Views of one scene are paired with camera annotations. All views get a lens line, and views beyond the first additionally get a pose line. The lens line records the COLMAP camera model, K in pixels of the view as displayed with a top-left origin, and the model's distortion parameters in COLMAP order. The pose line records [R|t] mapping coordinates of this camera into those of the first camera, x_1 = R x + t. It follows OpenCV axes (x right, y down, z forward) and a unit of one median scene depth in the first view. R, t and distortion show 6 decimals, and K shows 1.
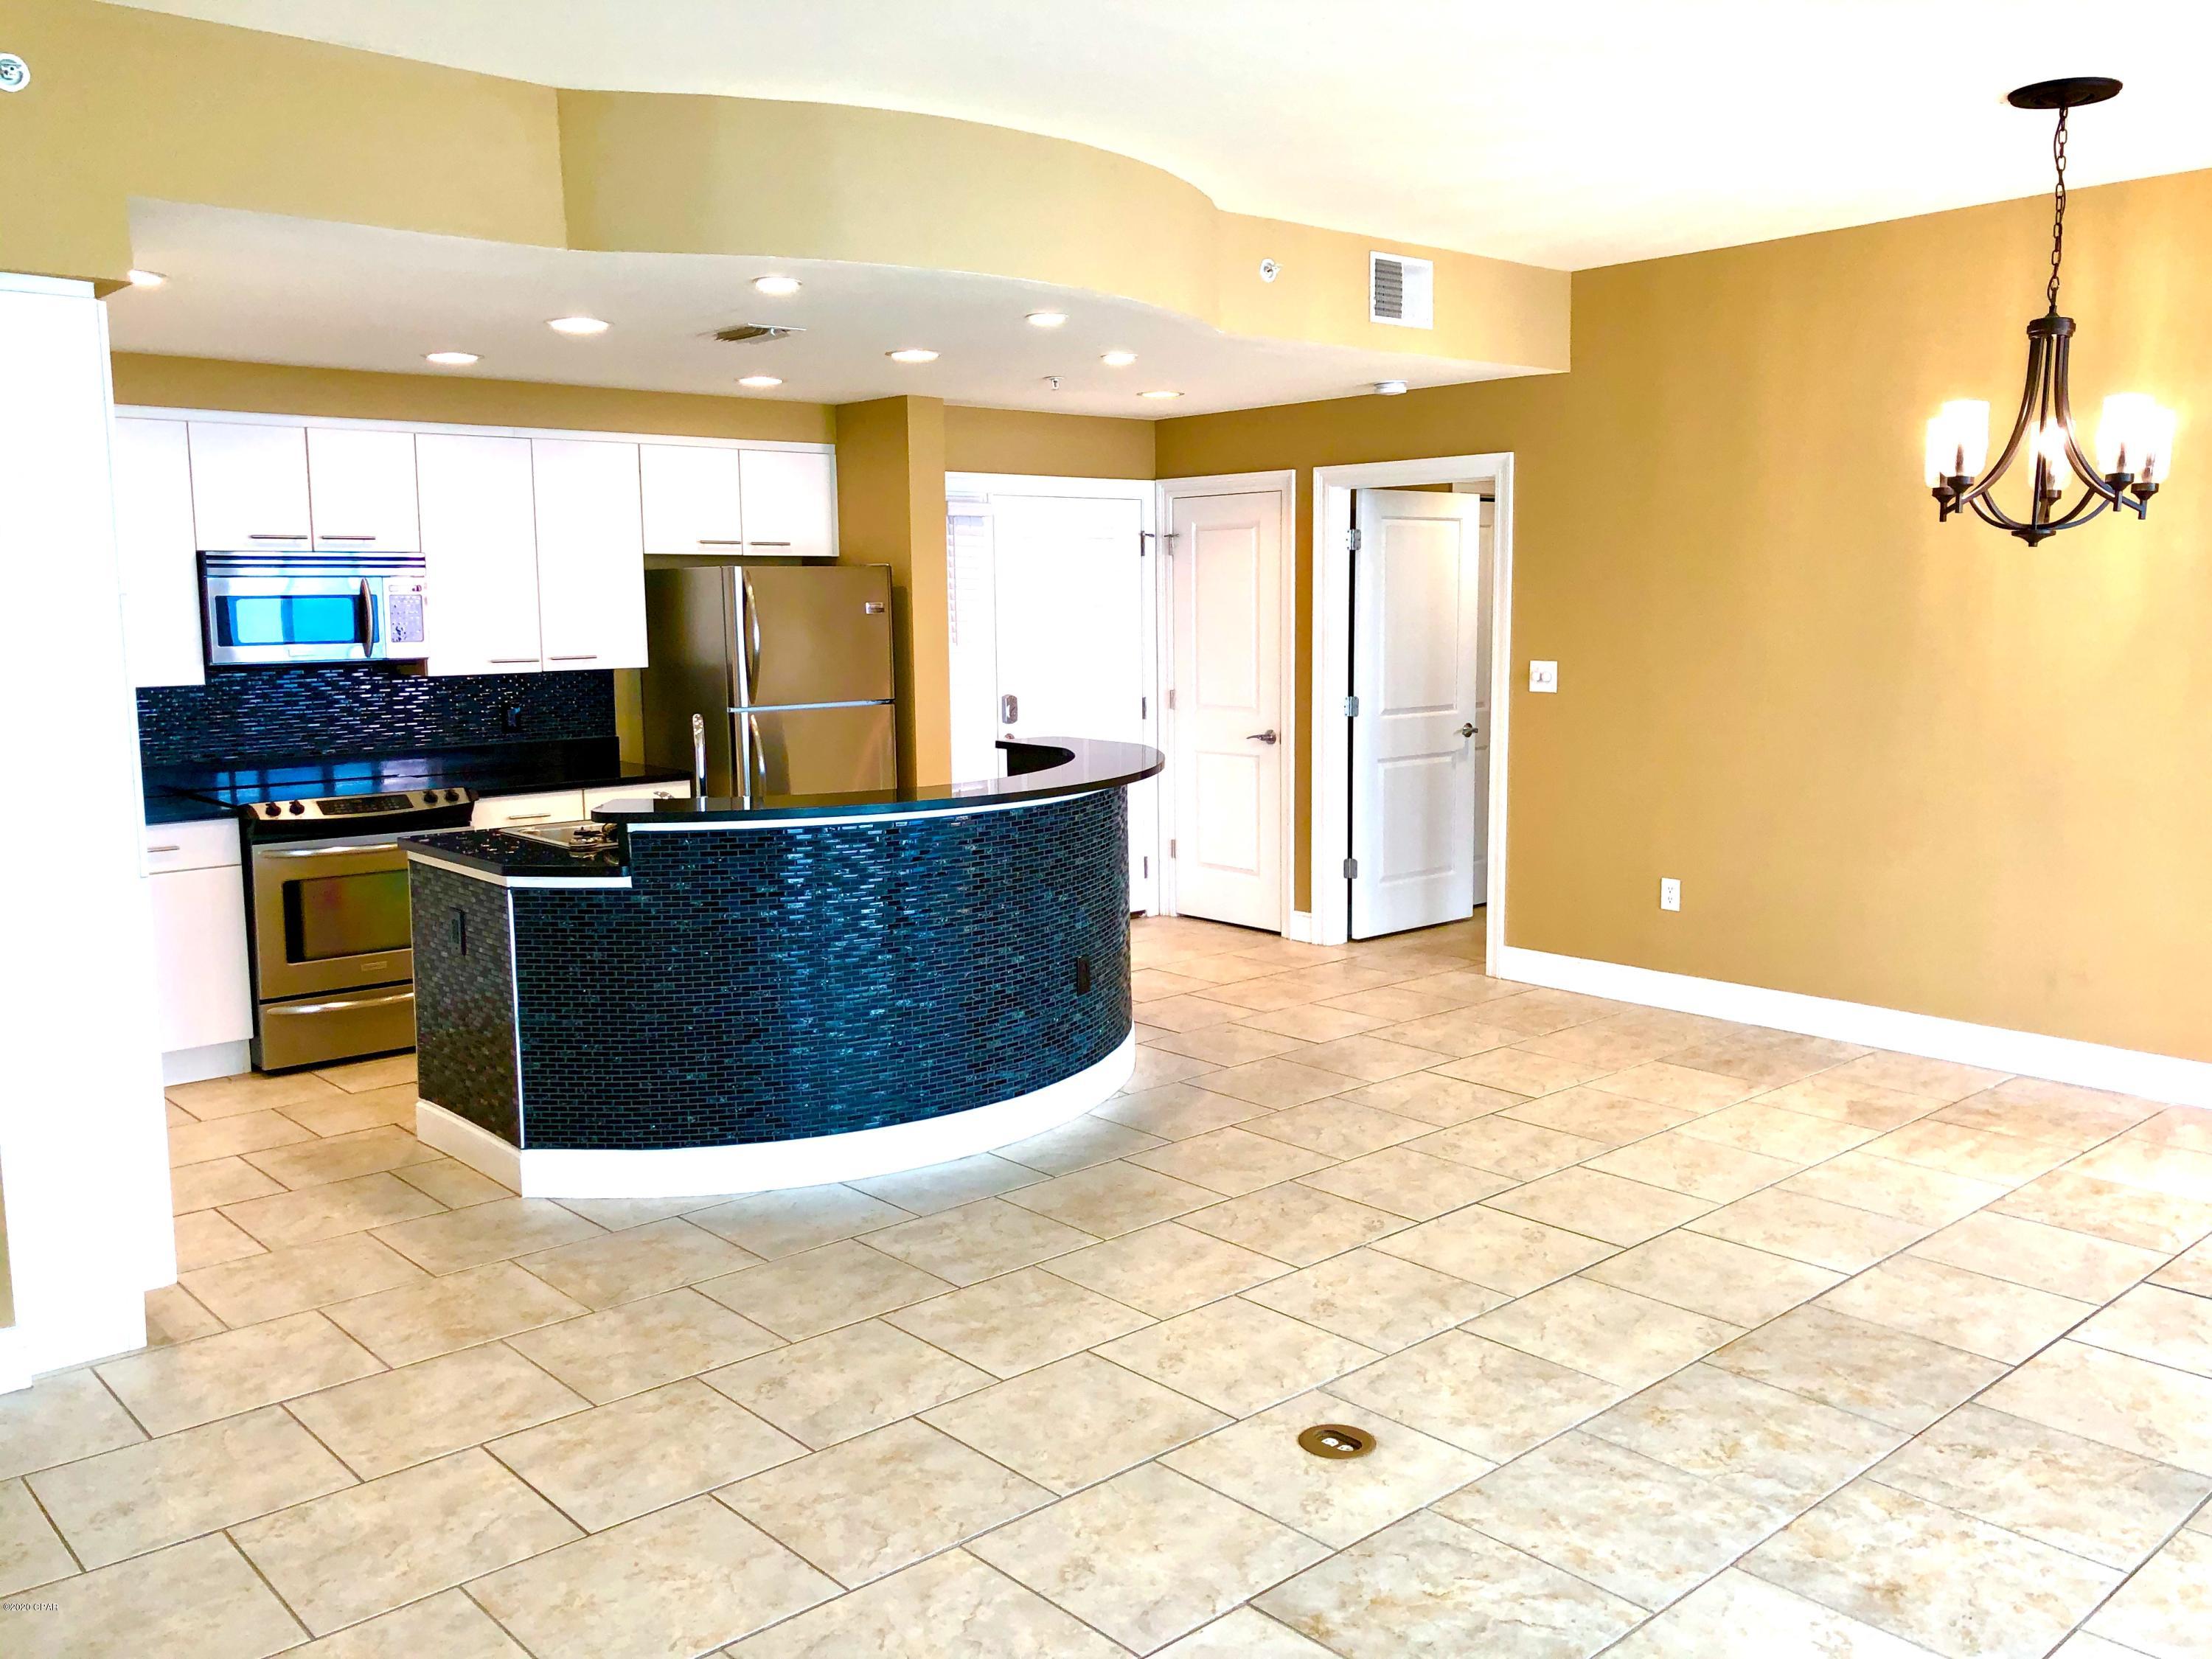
lens RADIAL K [[1832.3, 0, 1094.2], [0, 1832.3, 819.7], [0, 0, 1]] dist [0.013523, -0.001675]
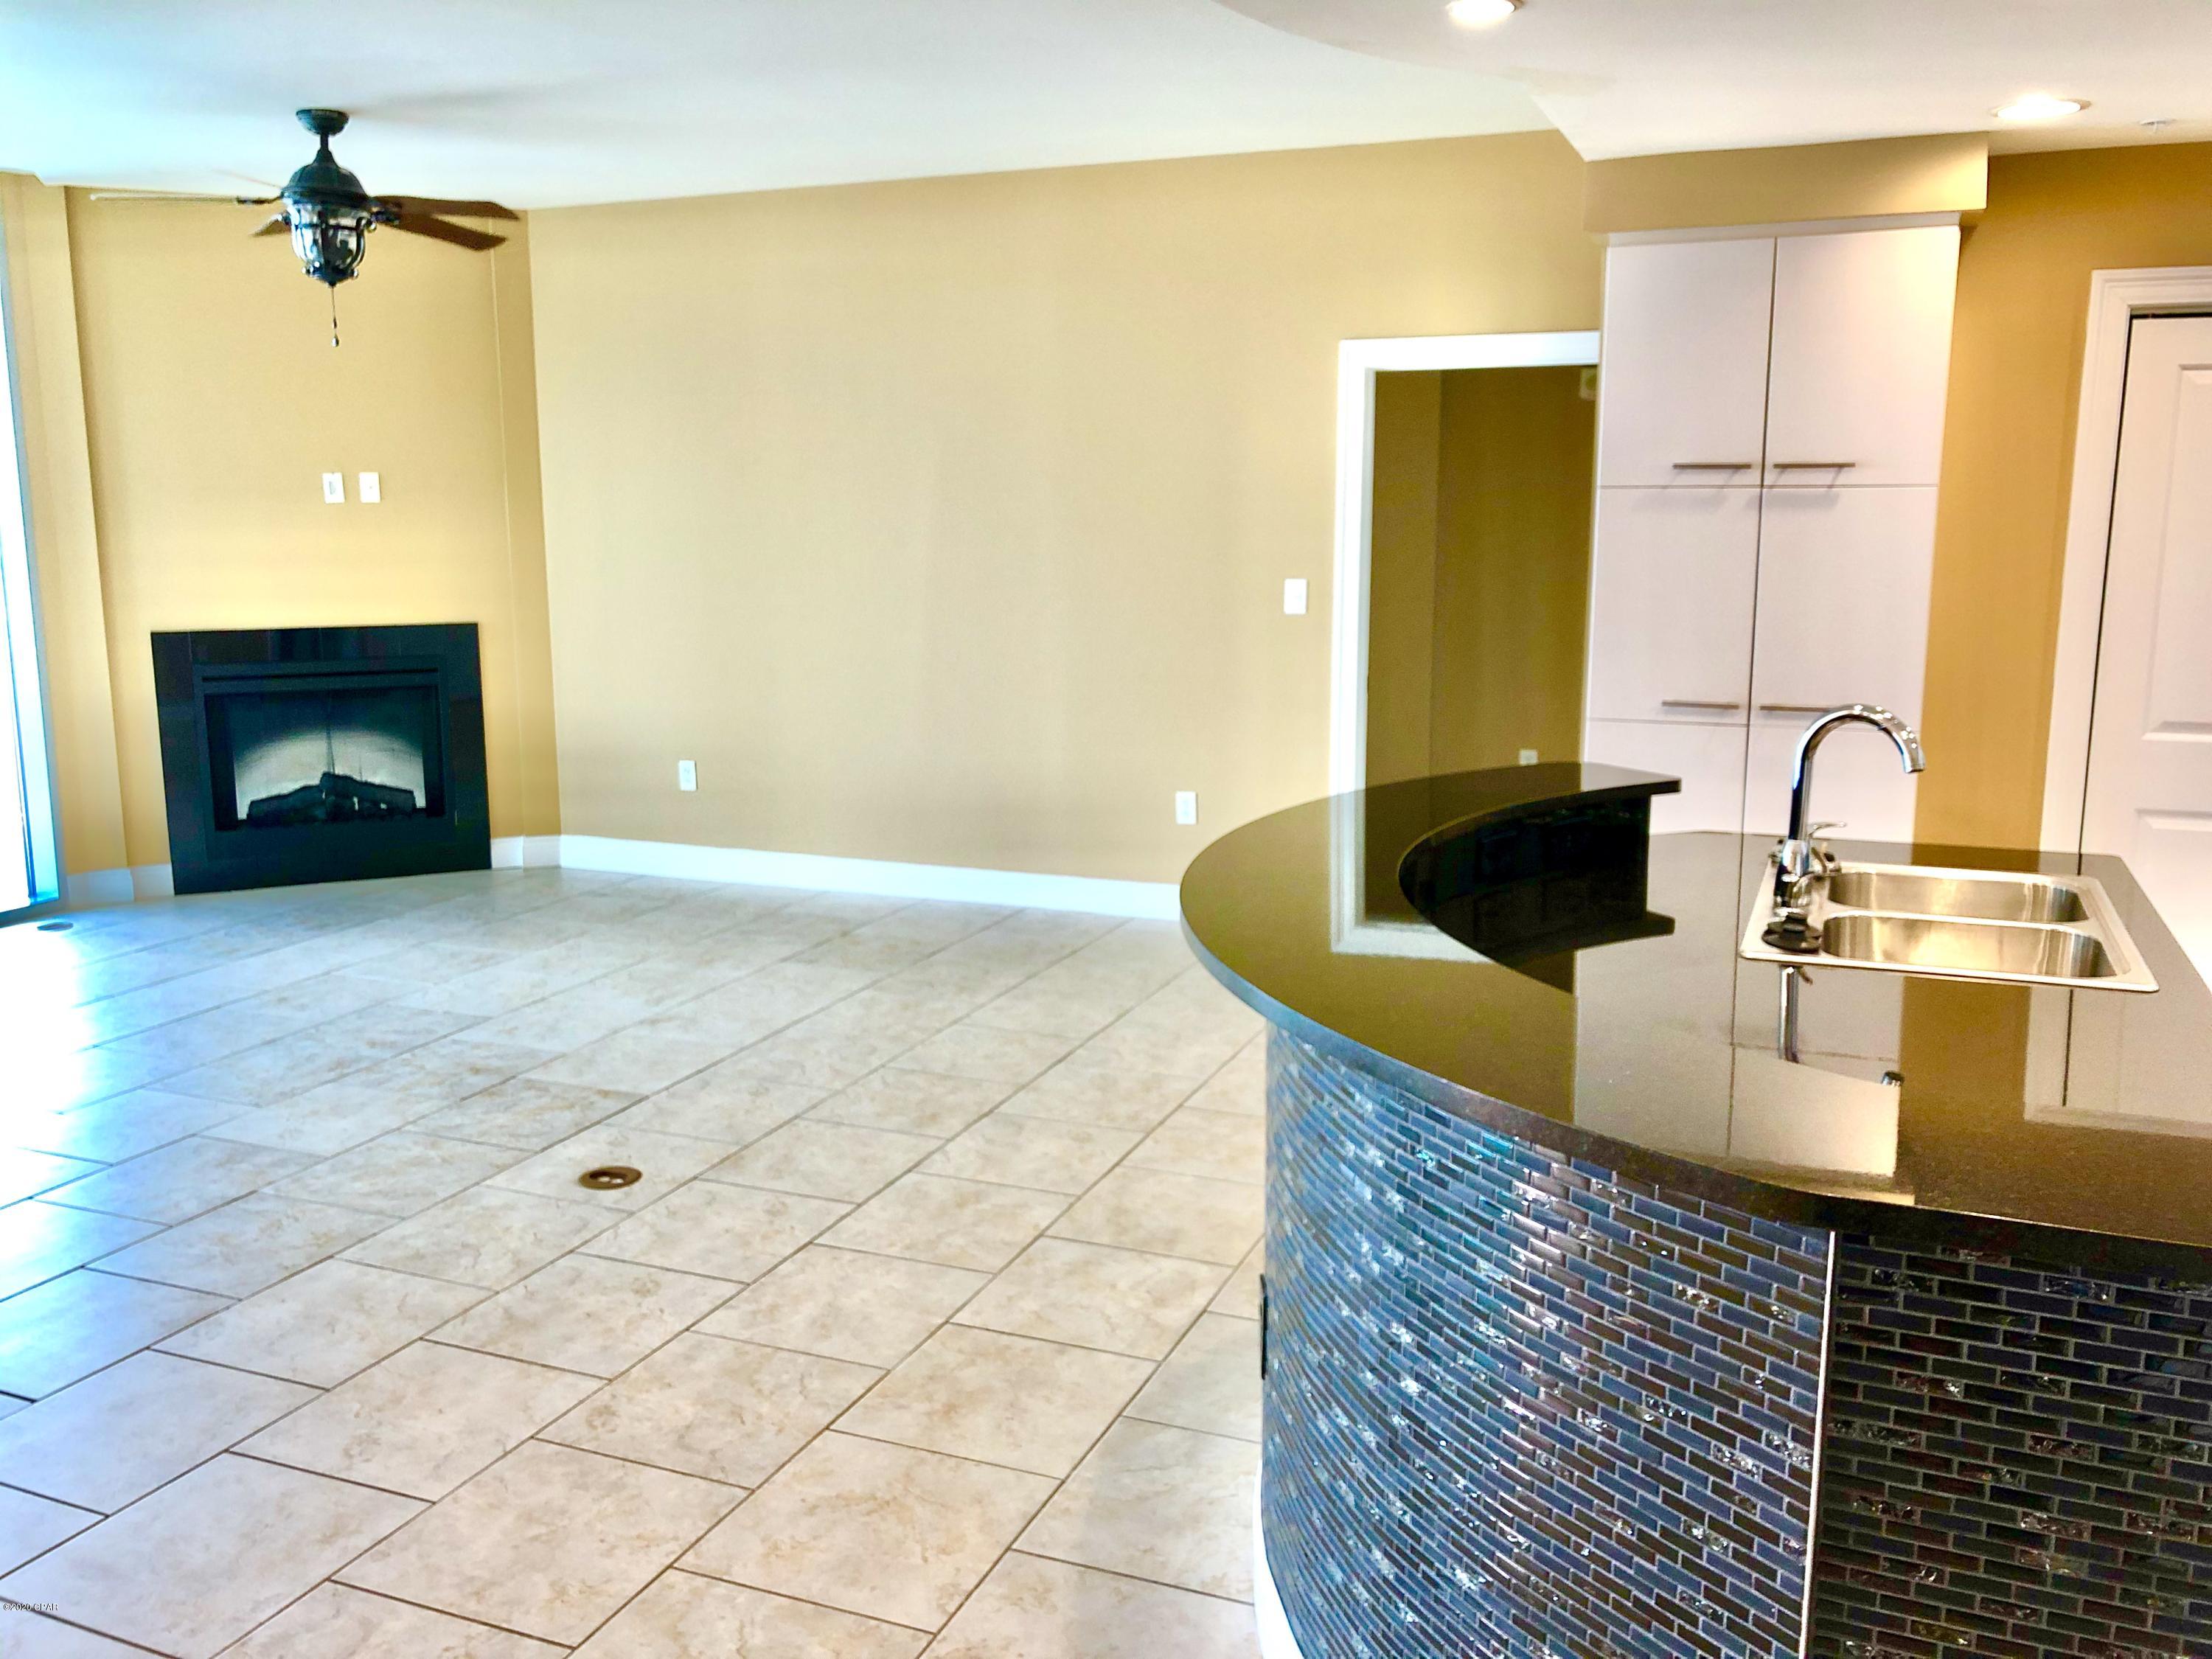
lens RADIAL K [[1822.5, 0, 1097.5], [0, 1822.5, 800.1], [0, 0, 1]] dist [0.007920, -0.001325]
pose [[-0.897844, 0.092233, -0.430545, 0.278550], [-0.037441, 0.958281, 0.283364, -0.221039], [0.438718, 0.270536, -0.856934, 1.727634]]
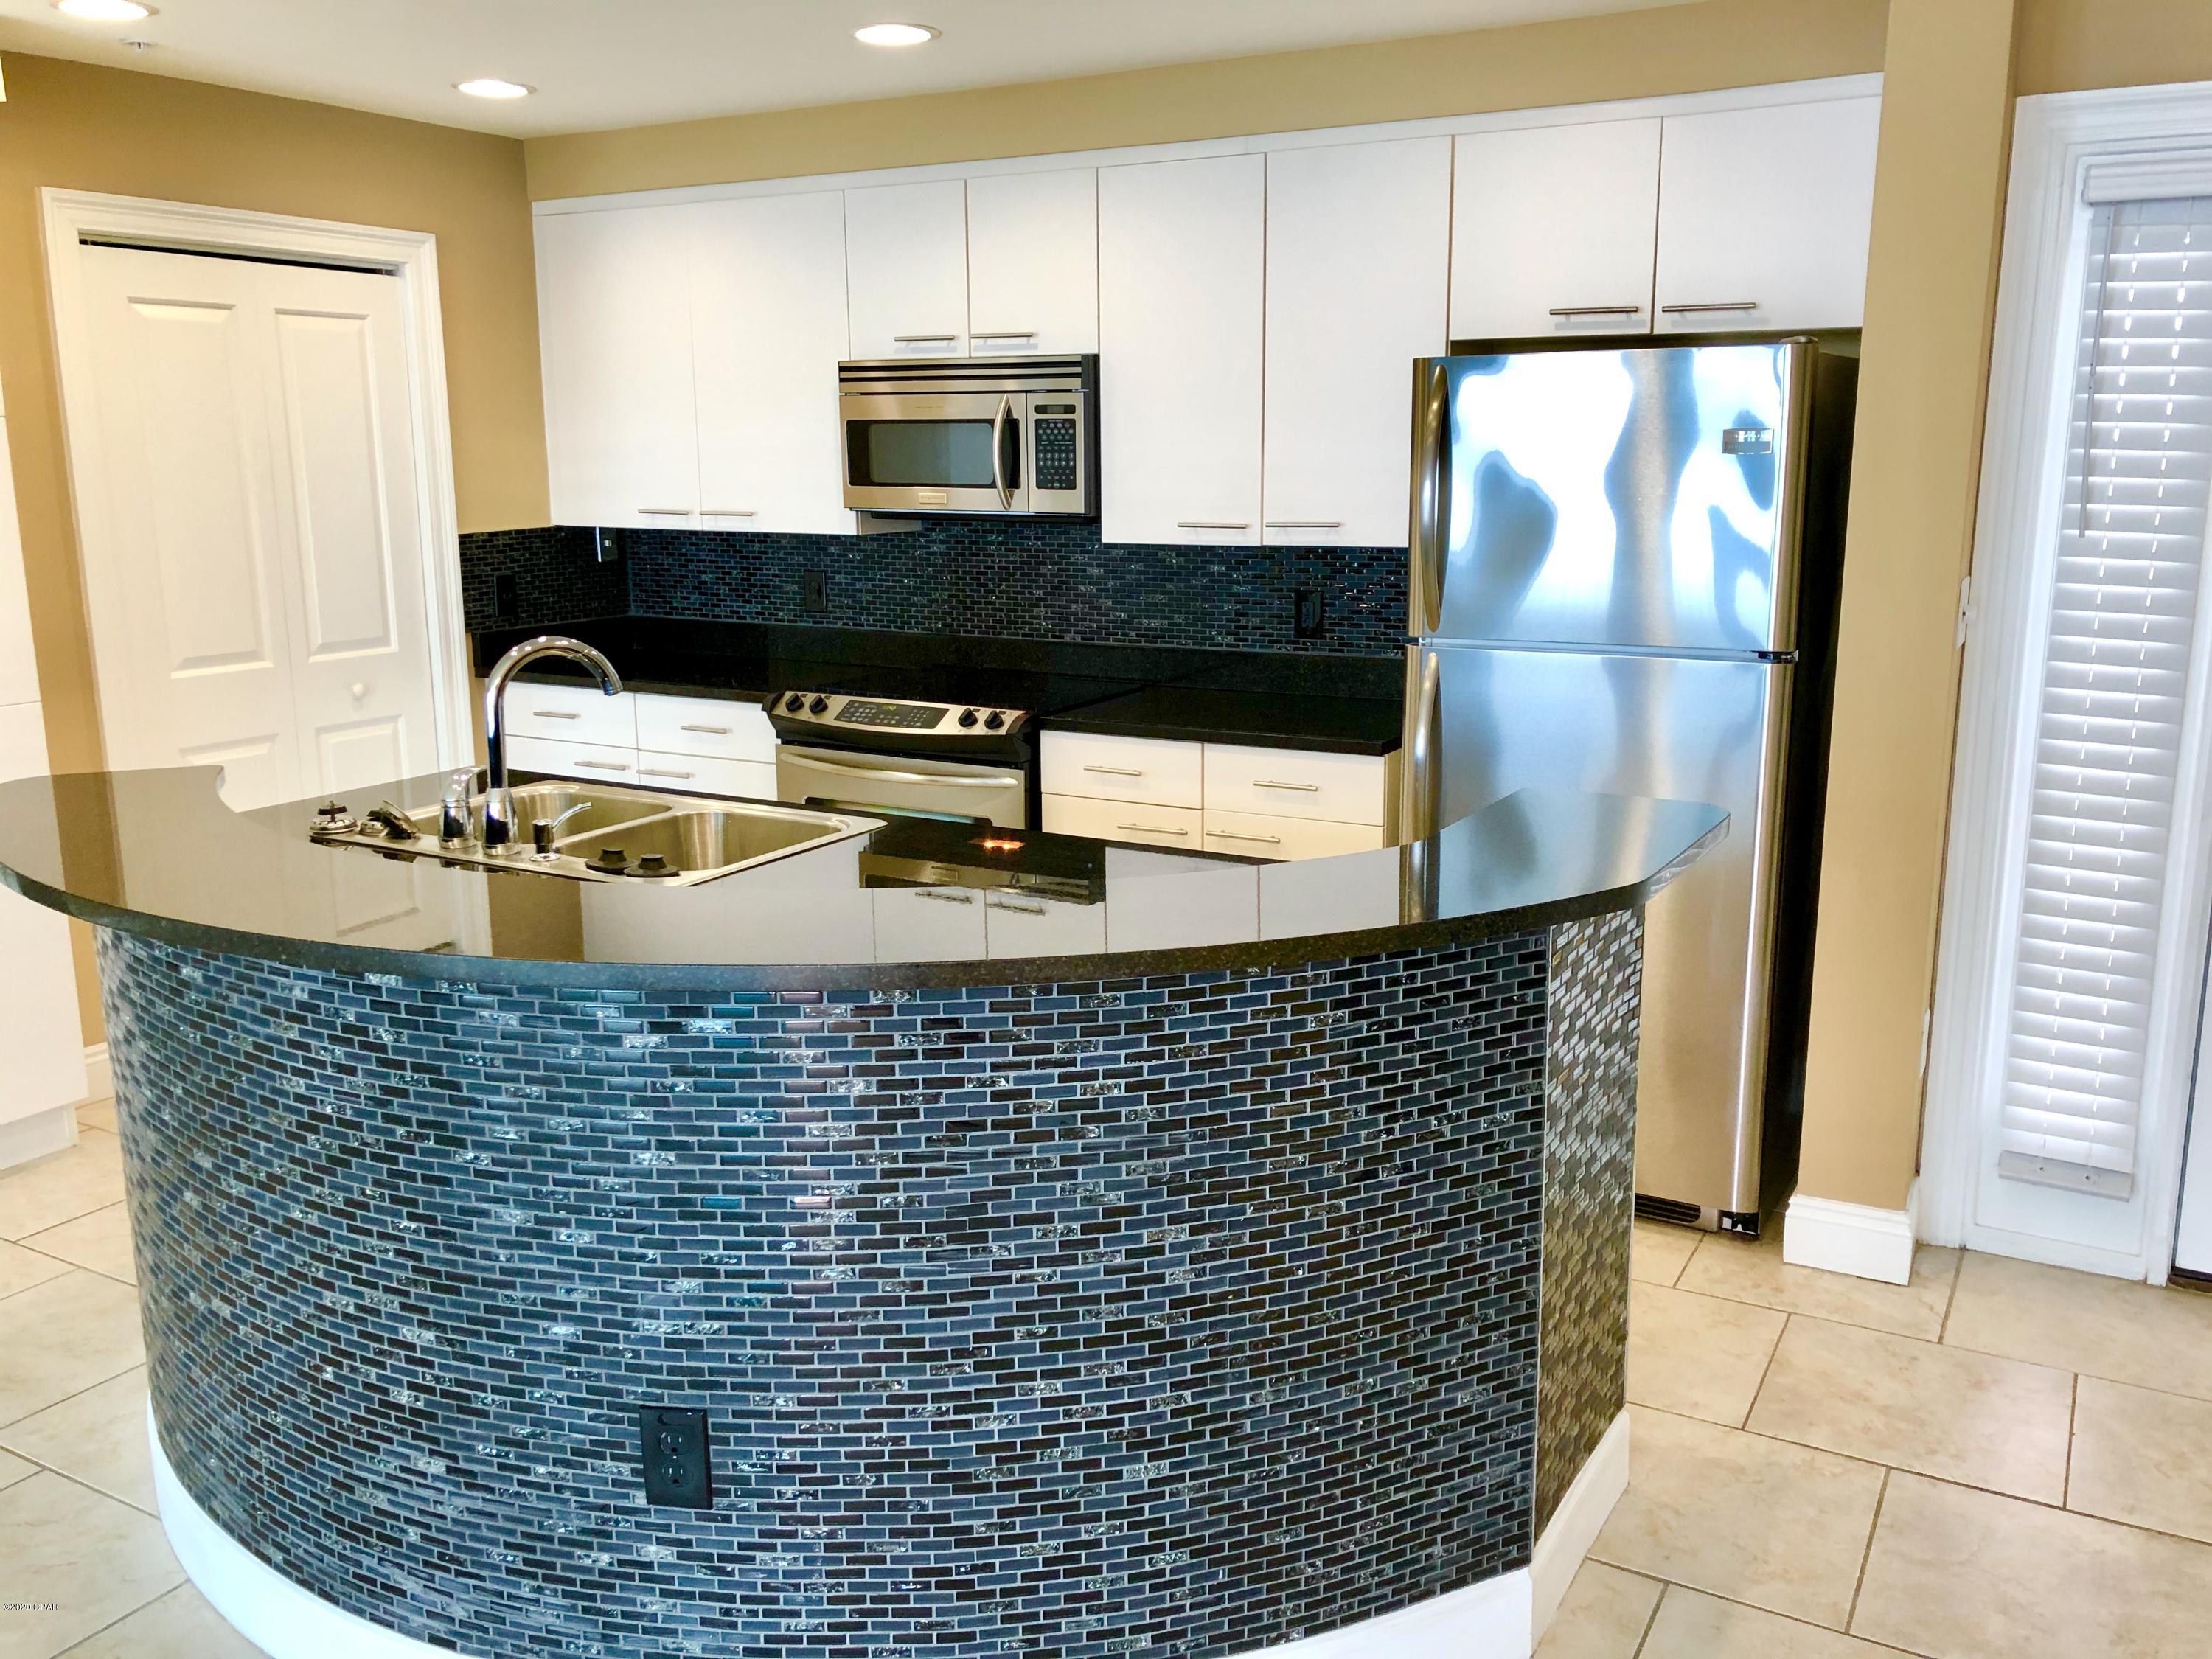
lens RADIAL K [[1832.3, 0, 1094.2], [0, 1832.3, 819.7], [0, 0, 1]] dist [0.013523, -0.001675]
pose [[0.327341, 0.202390, -0.922977, 0.435564], [-0.118725, 0.977860, 0.172318, -0.148760], [0.937418, 0.053174, 0.344122, 1.217570]]
